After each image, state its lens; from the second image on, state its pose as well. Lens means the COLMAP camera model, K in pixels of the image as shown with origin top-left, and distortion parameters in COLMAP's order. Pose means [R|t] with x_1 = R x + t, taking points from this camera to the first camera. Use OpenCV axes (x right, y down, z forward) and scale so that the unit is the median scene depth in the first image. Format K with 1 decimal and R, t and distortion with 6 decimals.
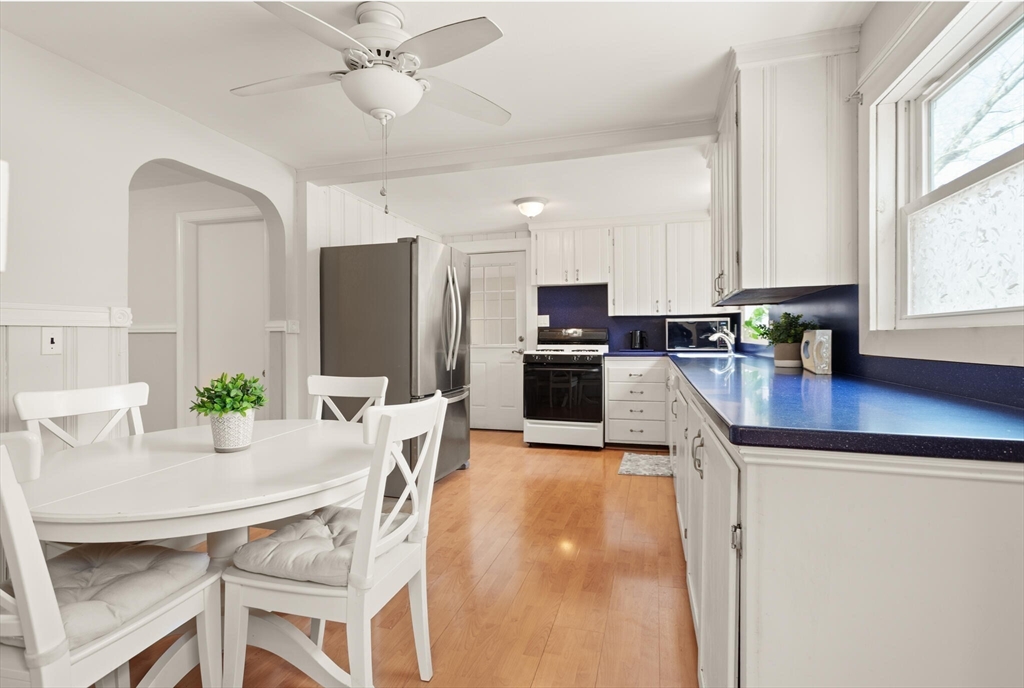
lens RADIAL K [[488.4, 0, 514.0], [0, 488.4, 339.6], [0, 0, 1]] dist [-0.005875, 0.001302]
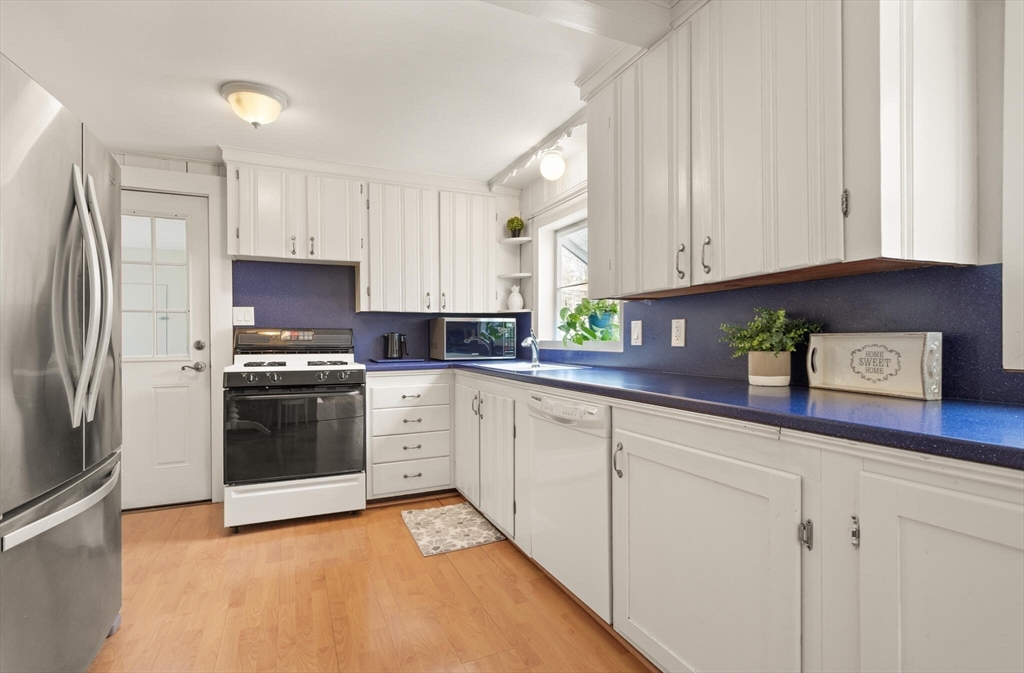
lens RADIAL K [[488.4, 0, 507.0], [0, 488.4, 343.1], [0, 0, 1]] dist [-0.005875, 0.001302]
pose [[0.765026, -0.003555, 0.643989, -0.091955], [0.004444, 0.999990, 0.000241, -0.003168], [-0.643984, 0.002677, 0.765034, 0.356099]]
